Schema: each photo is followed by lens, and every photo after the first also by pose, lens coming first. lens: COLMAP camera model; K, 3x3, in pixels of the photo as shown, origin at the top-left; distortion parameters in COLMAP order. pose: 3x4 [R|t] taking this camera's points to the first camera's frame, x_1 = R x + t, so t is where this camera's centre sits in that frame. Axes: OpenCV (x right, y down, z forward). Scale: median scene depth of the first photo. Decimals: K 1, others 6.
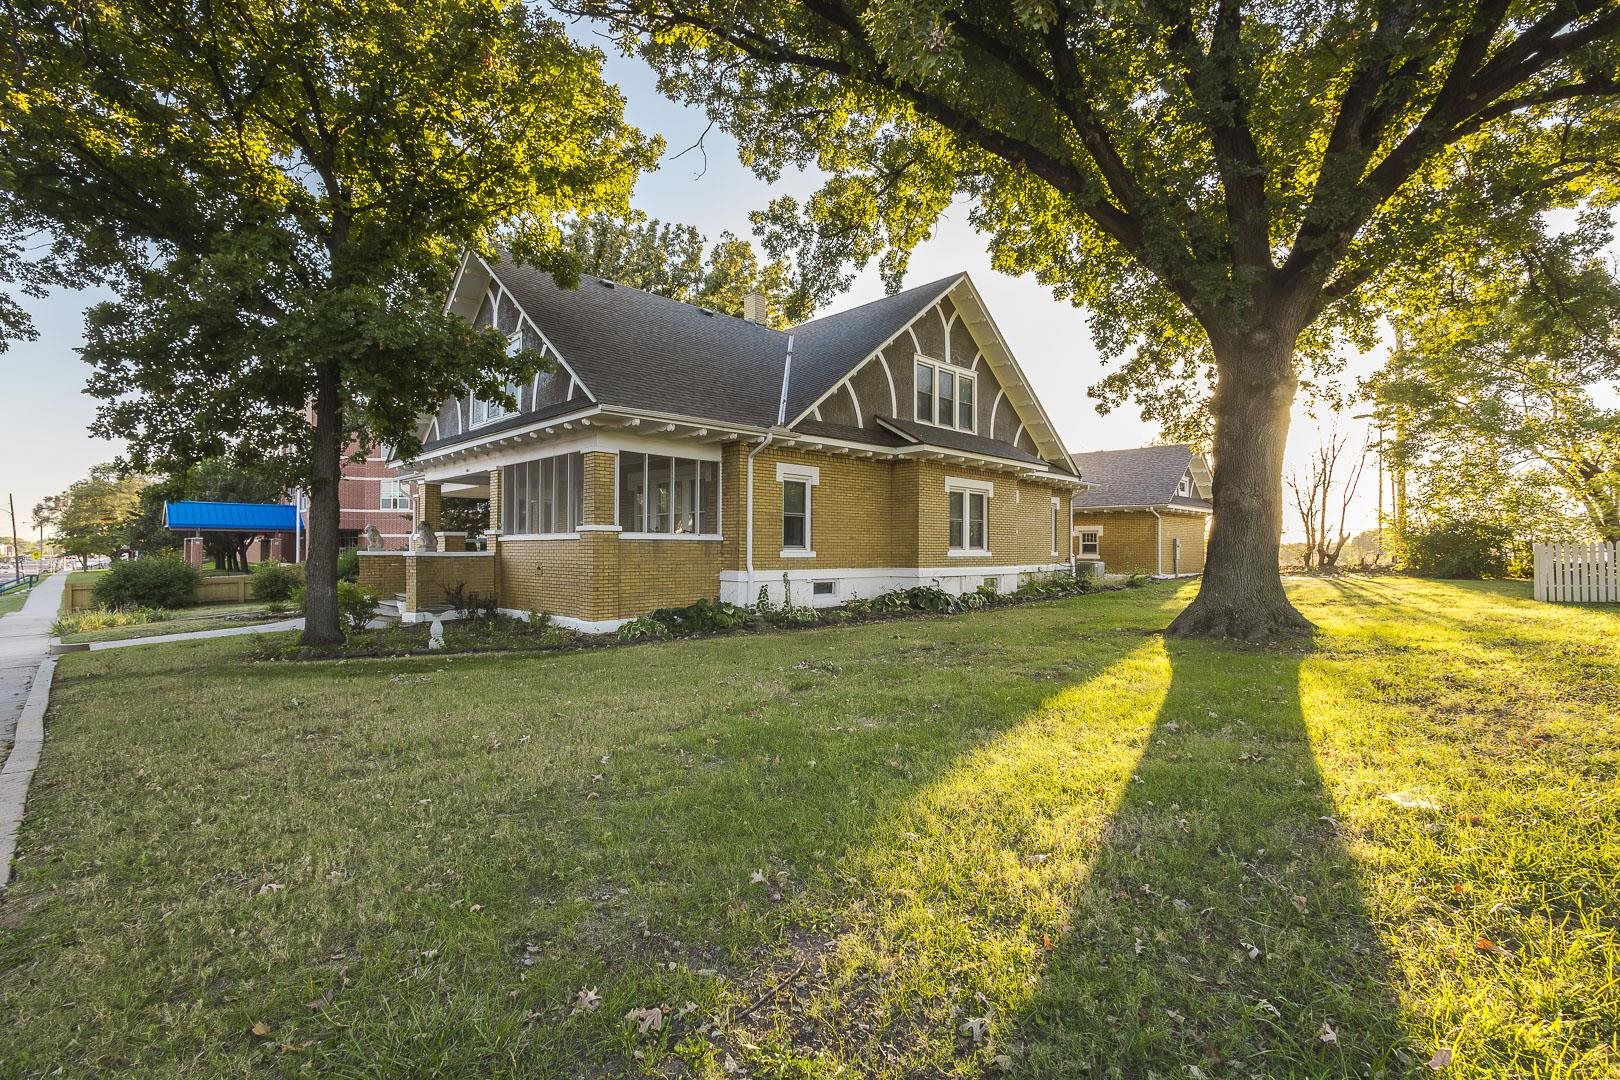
lens RADIAL K [[745.9, 0, 810.0], [0, 745.9, 540.0], [0, 0, 1]] dist [0.009770, 0.000207]
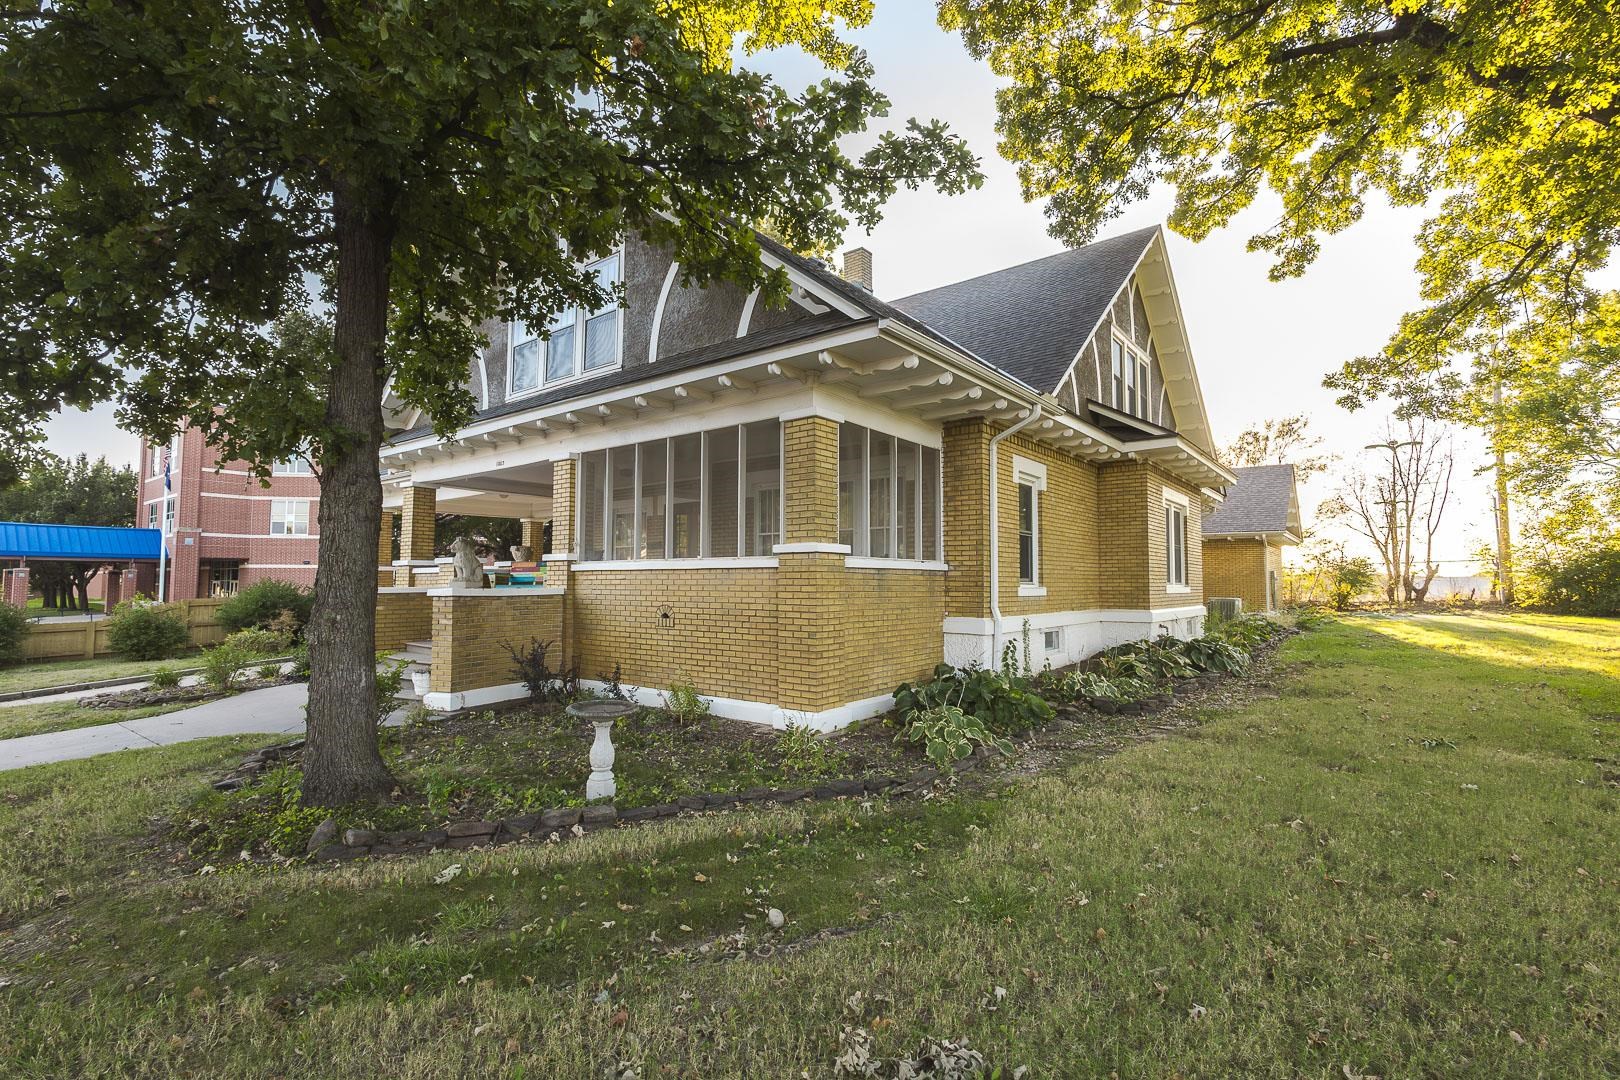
lens RADIAL K [[746.0, 0, 810.0], [0, 746.0, 540.0], [0, 0, 1]] dist [0.002260, 0.000372]
pose [[0.991659, 0.006994, 0.128696, -0.279021], [-0.001293, 0.999016, -0.044332, 0.002724], [-0.128879, 0.043796, 0.990693, 0.328696]]
